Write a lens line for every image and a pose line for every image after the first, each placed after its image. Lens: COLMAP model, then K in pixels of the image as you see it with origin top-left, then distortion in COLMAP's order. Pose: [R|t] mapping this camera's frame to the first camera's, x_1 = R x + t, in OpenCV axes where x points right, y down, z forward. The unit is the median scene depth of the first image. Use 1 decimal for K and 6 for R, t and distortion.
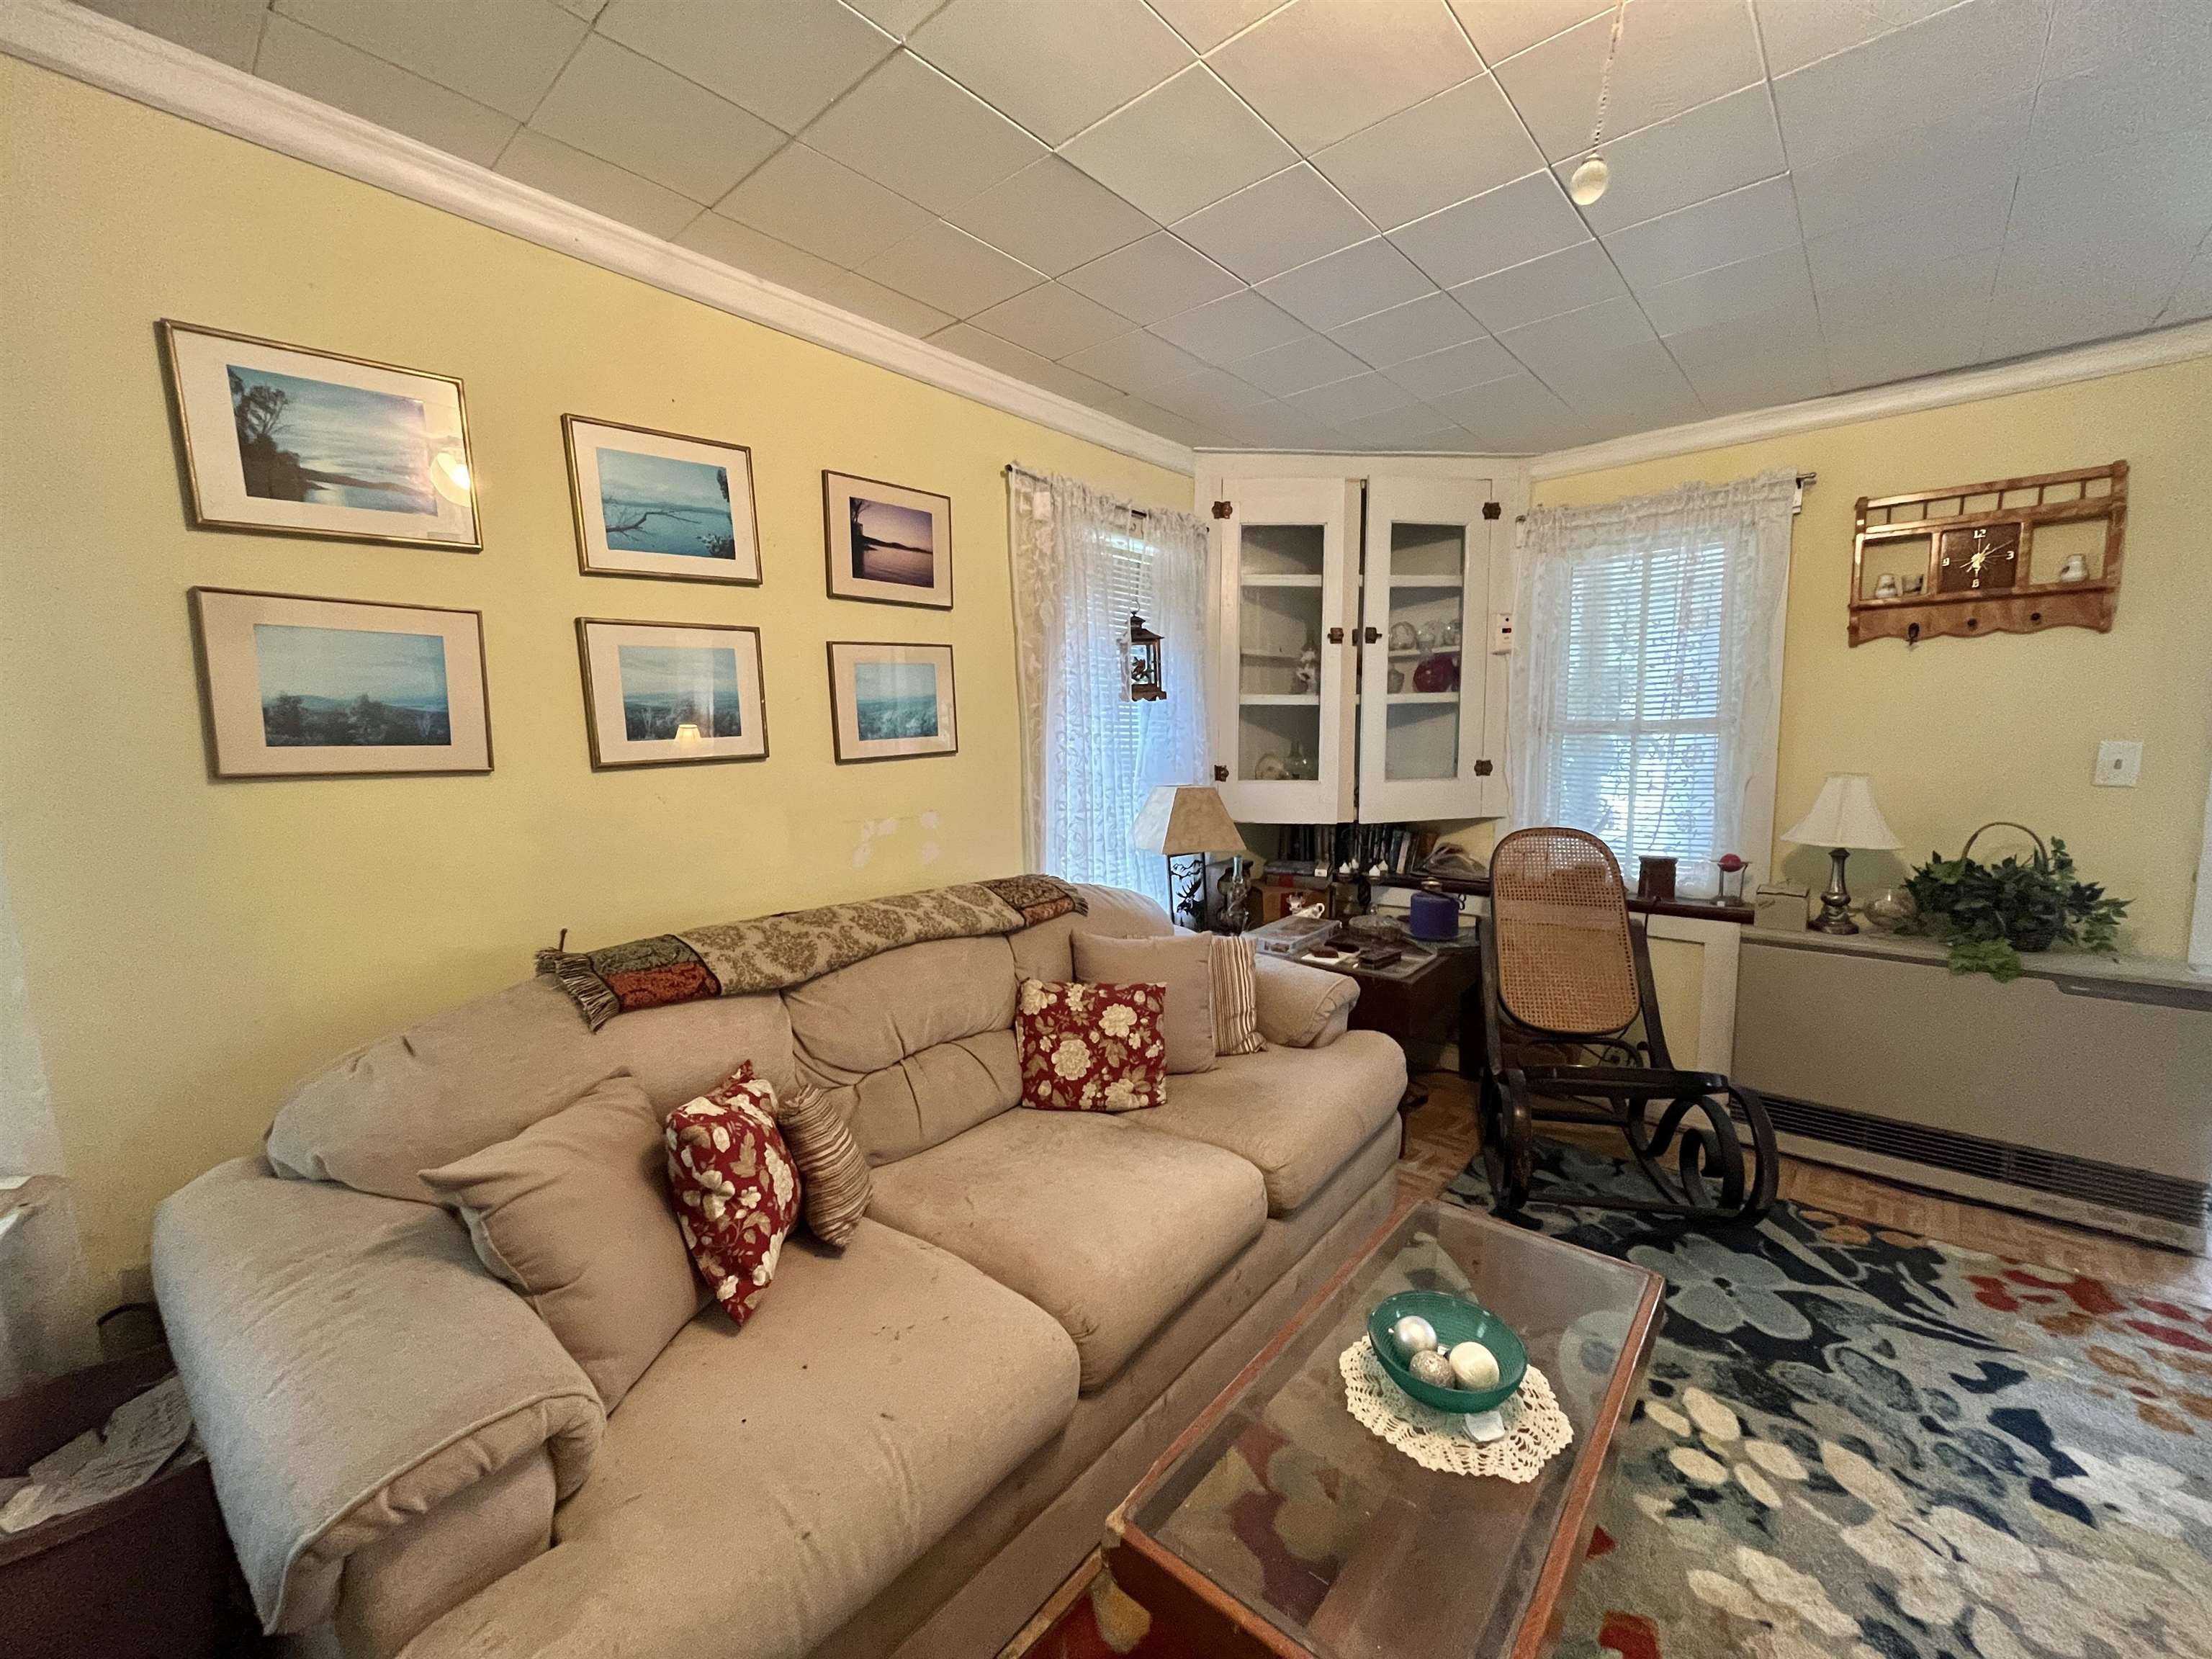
lens RADIAL K [[885.8, 0, 1099.3], [0, 885.8, 828.3], [0, 0, 1]] dist [-0.002152, -0.000489]
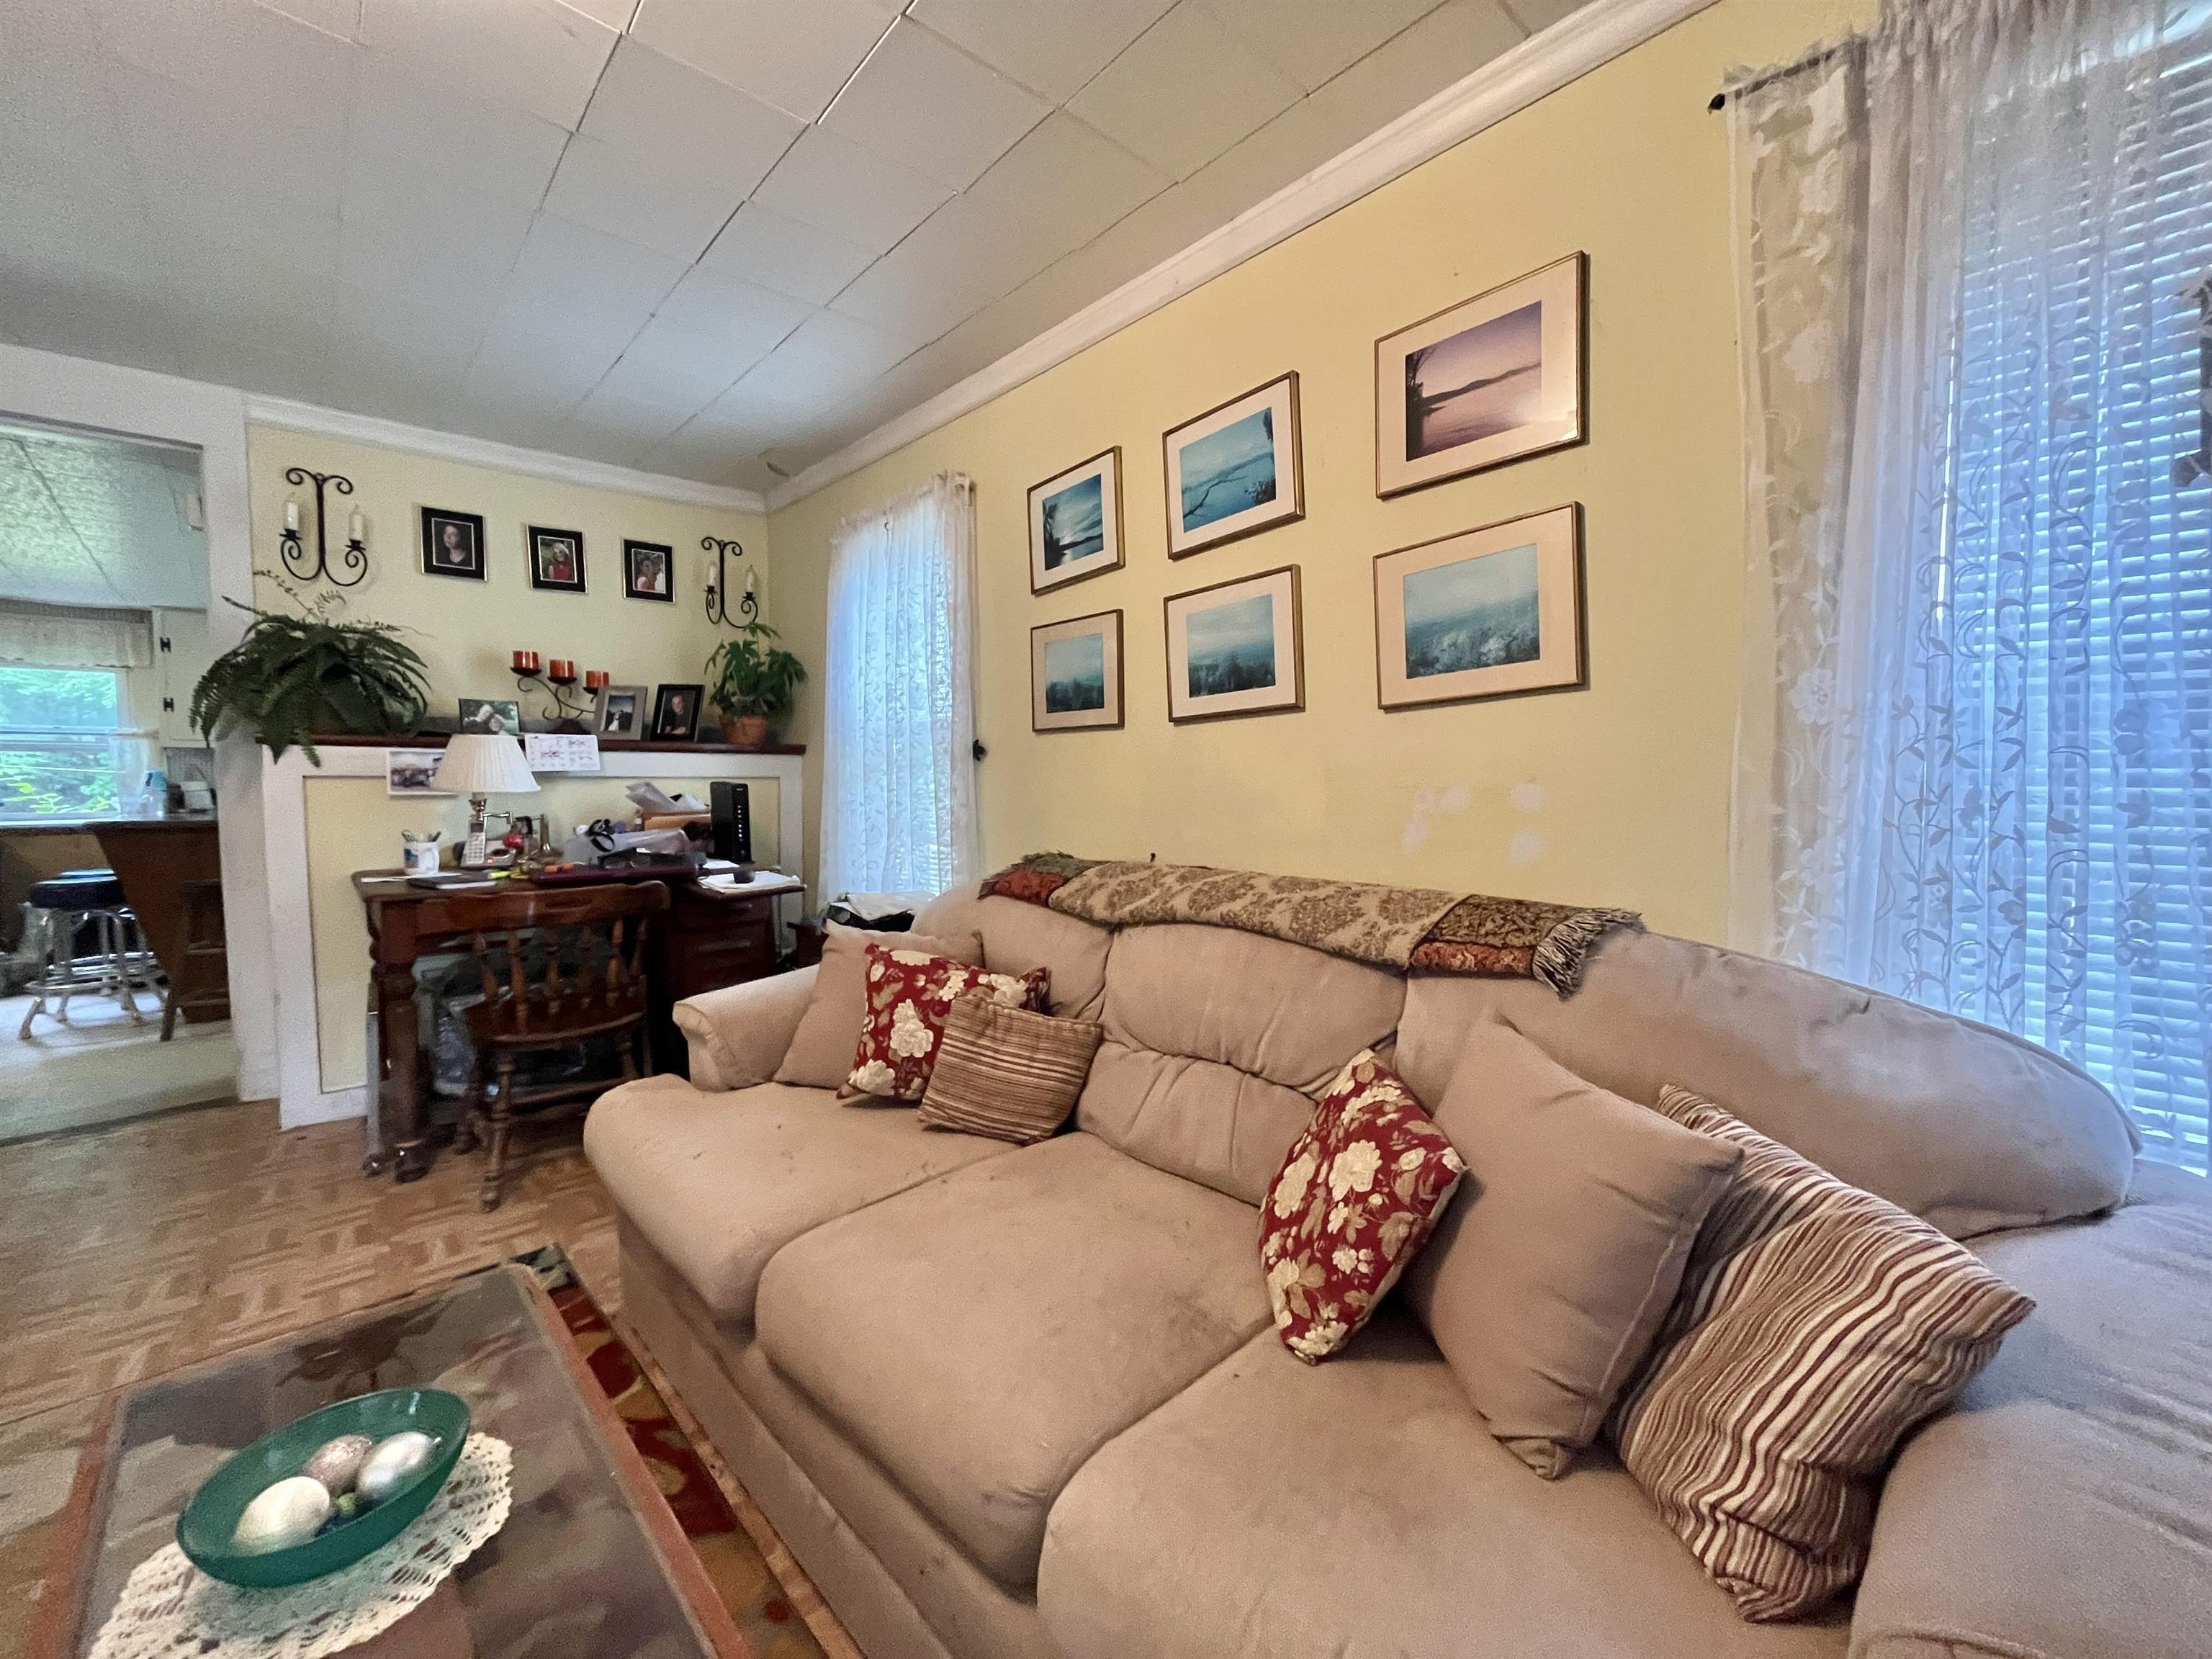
lens RADIAL K [[888.8, 0, 1106.6], [0, 888.8, 827.0], [0, 0, 1]] dist [-0.002023, -0.000551]
pose [[-0.108390, 0.059749, -0.992311, 0.540063], [-0.098428, 0.992642, 0.070521, -0.003115], [0.989224, 0.105315, -0.101711, 0.894453]]
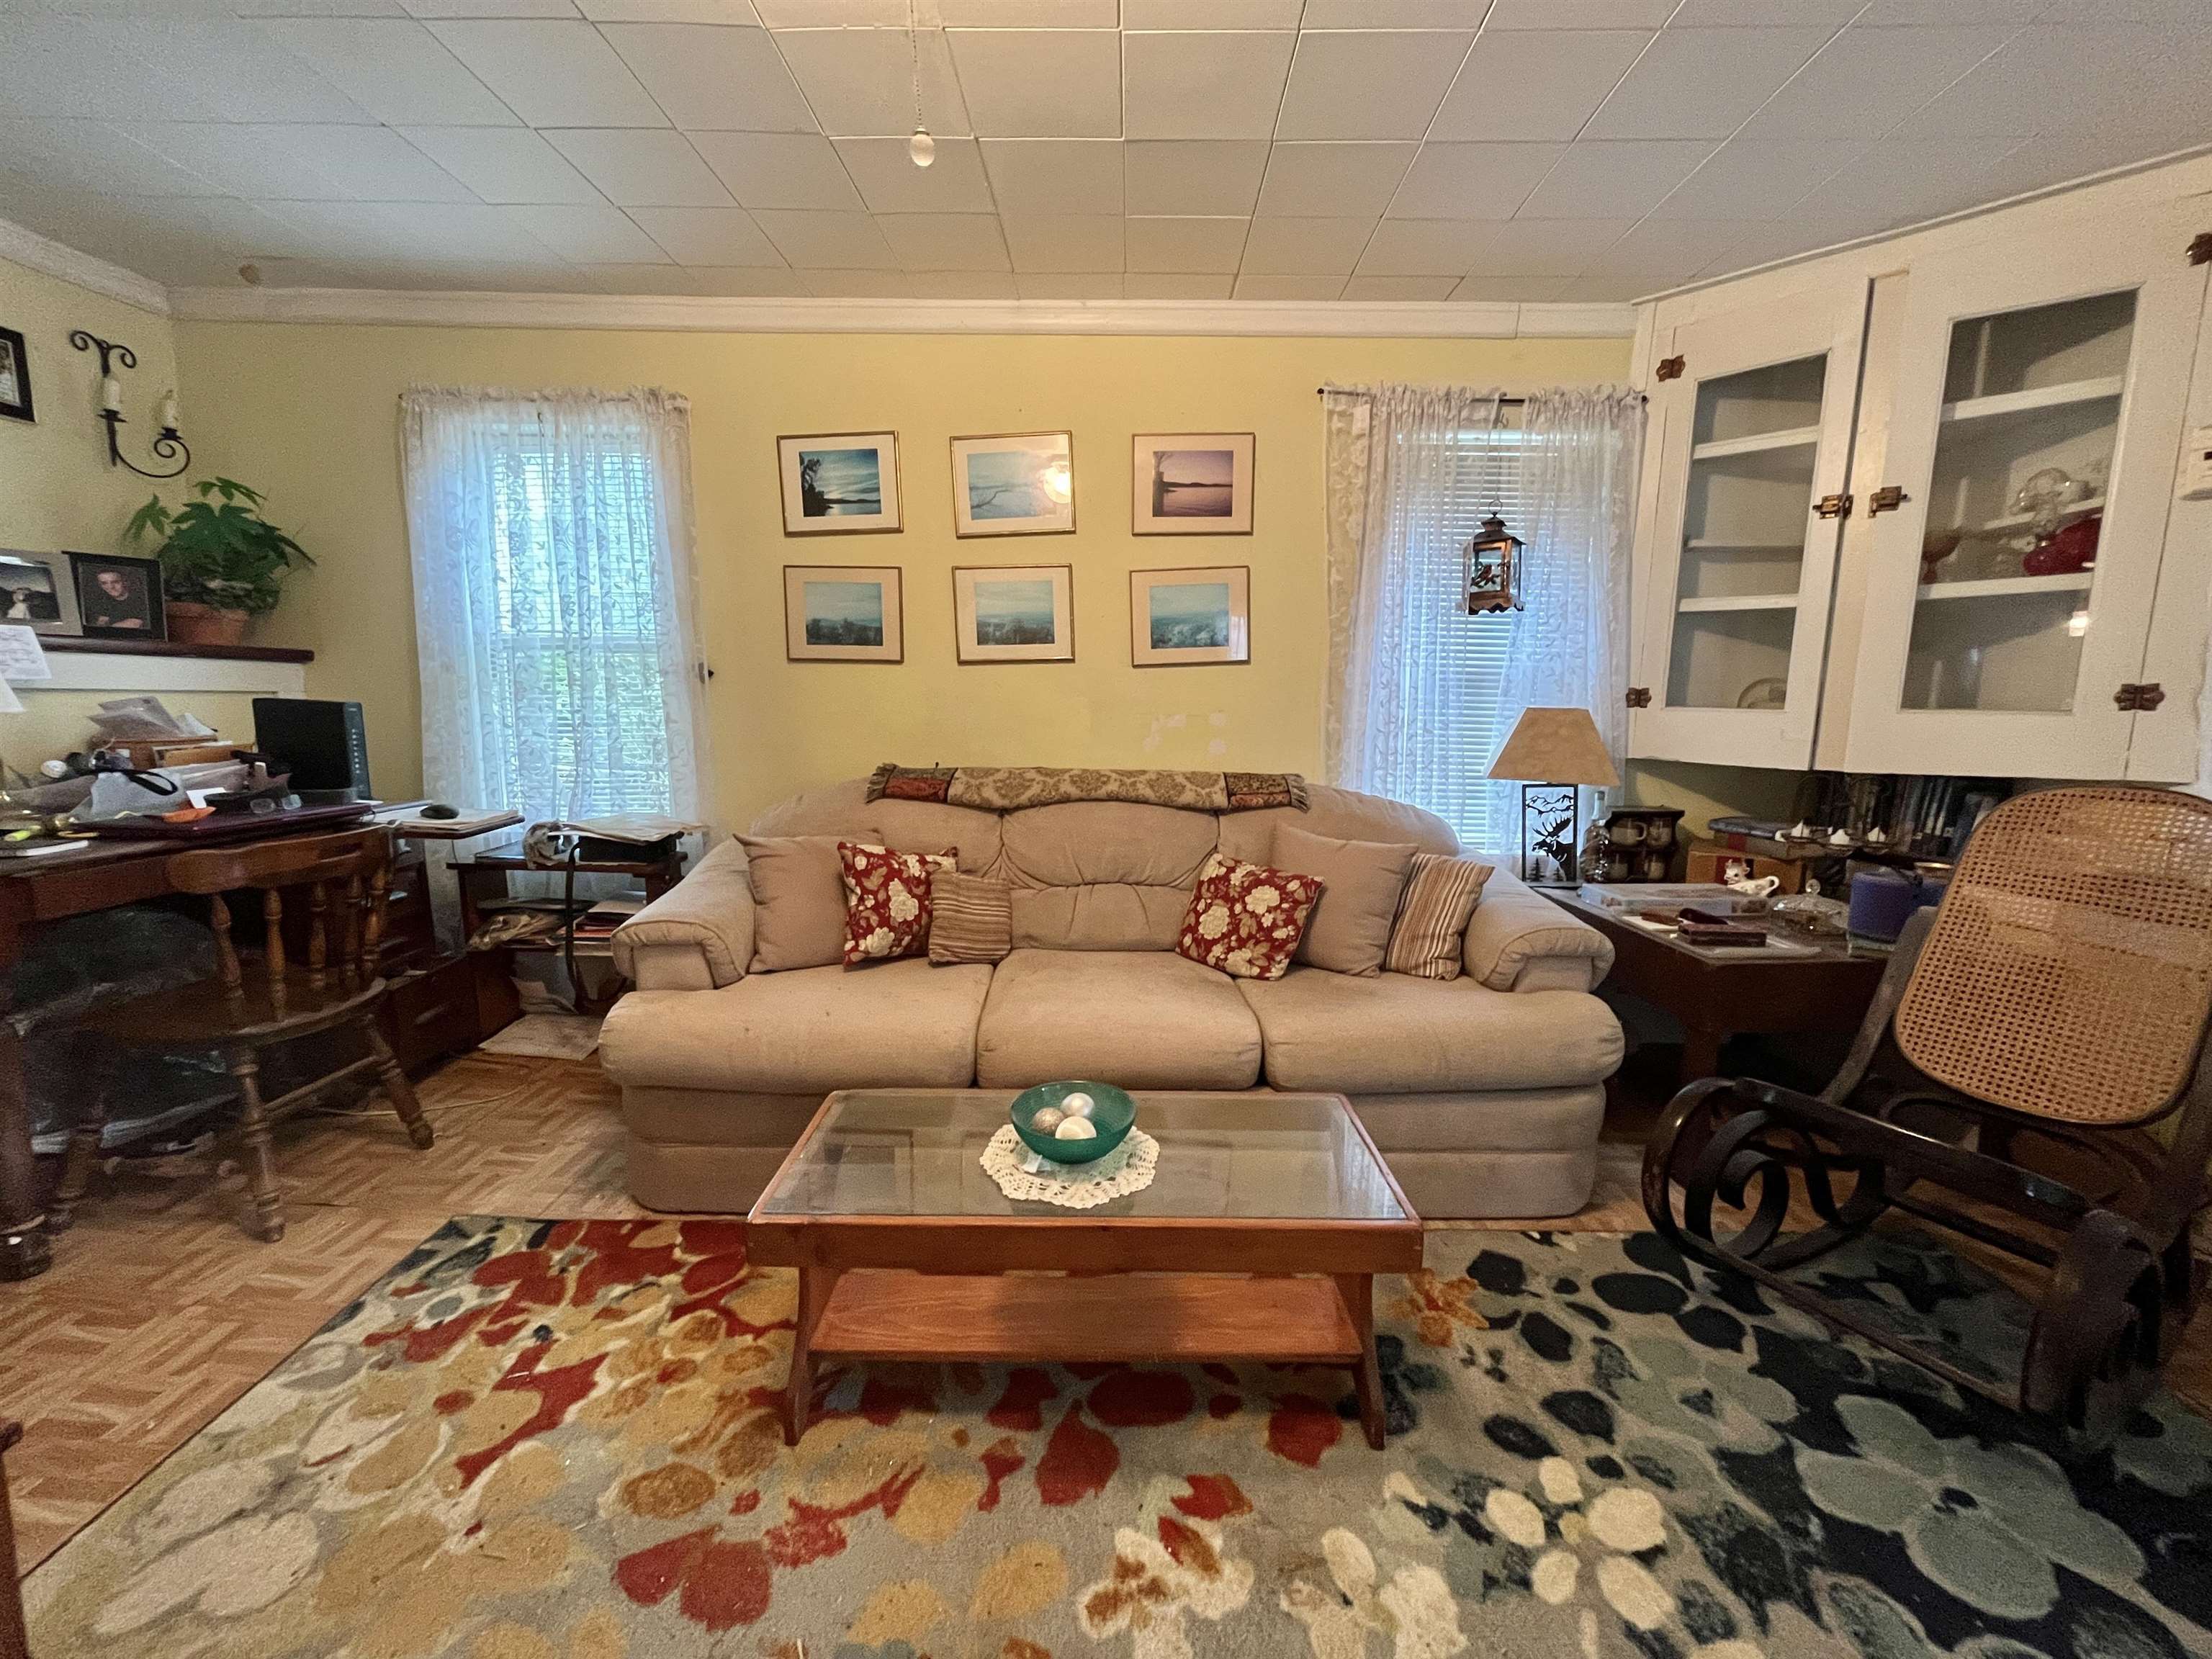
lens RADIAL K [[888.8, 0, 1106.6], [0, 888.8, 827.0], [0, 0, 1]] dist [-0.002023, -0.000551]
pose [[0.648571, 0.124065, -0.750975, 0.707733], [-0.096760, 0.992061, 0.080329, 0.060005], [0.754979, 0.020566, 0.655426, 0.141512]]
